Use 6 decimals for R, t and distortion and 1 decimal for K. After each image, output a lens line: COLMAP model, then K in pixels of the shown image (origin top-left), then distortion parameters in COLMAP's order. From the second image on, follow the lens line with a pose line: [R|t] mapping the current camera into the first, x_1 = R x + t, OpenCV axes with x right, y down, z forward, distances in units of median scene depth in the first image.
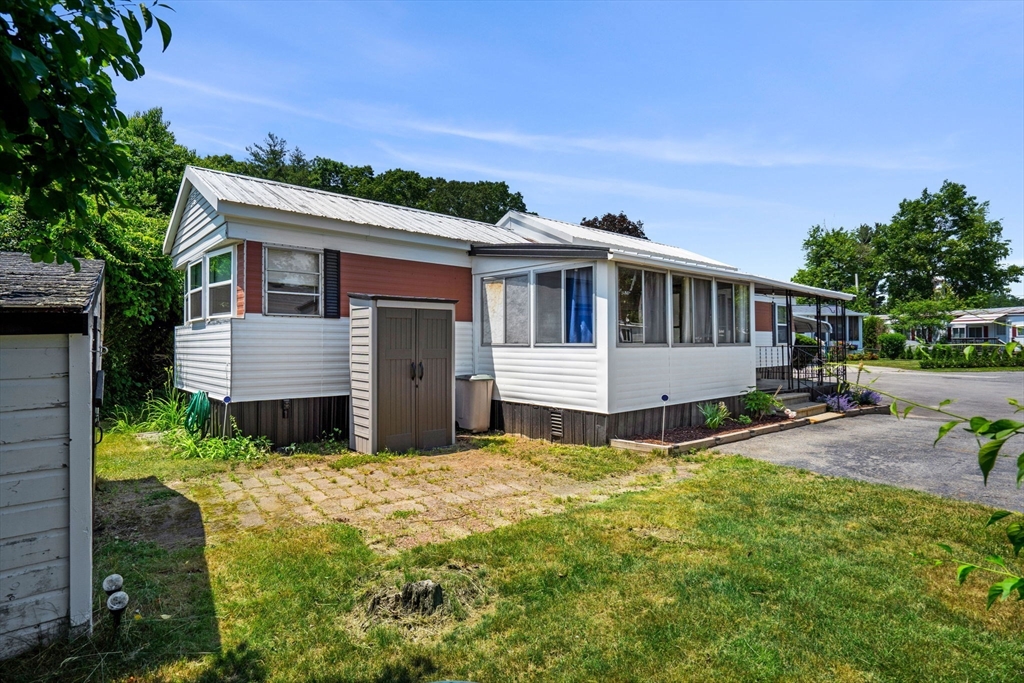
lens RADIAL K [[469.9, 0, 507.9], [0, 469.9, 340.1], [0, 0, 1]] dist [-0.010544, -0.000590]
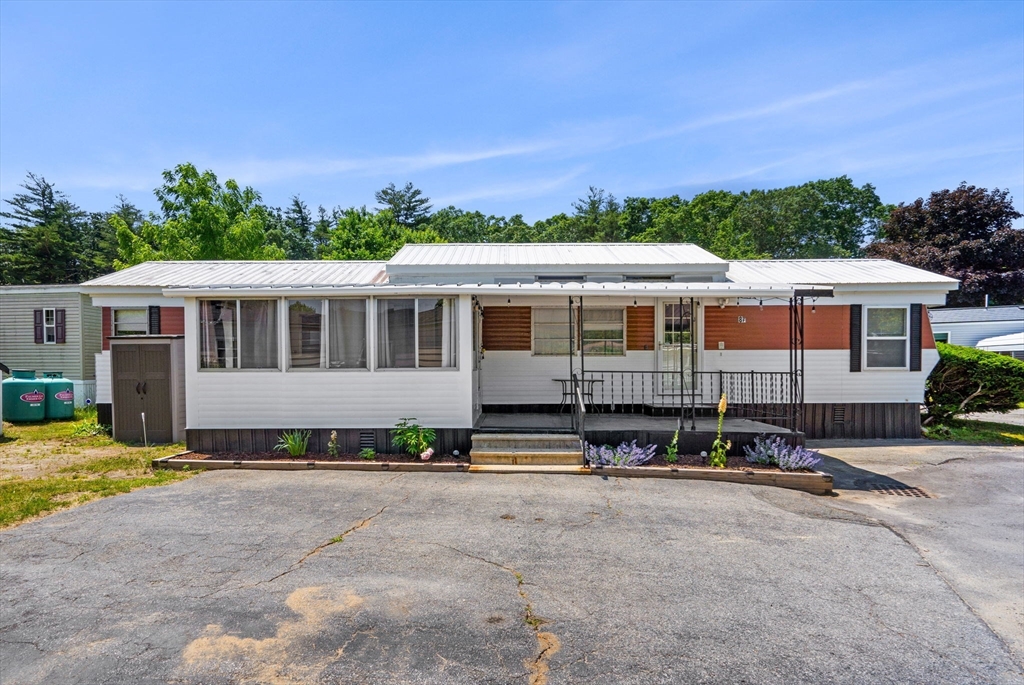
lens RADIAL K [[446.3, 0, 511.7], [0, 446.3, 371.0], [0, 0, 1]] dist [-0.002586, -0.000148]
pose [[0.796914, 0.001477, -0.604091, 1.340491], [0.005813, 0.999932, 0.010114, 0.006855], [0.604065, -0.011572, 0.796851, 0.531844]]
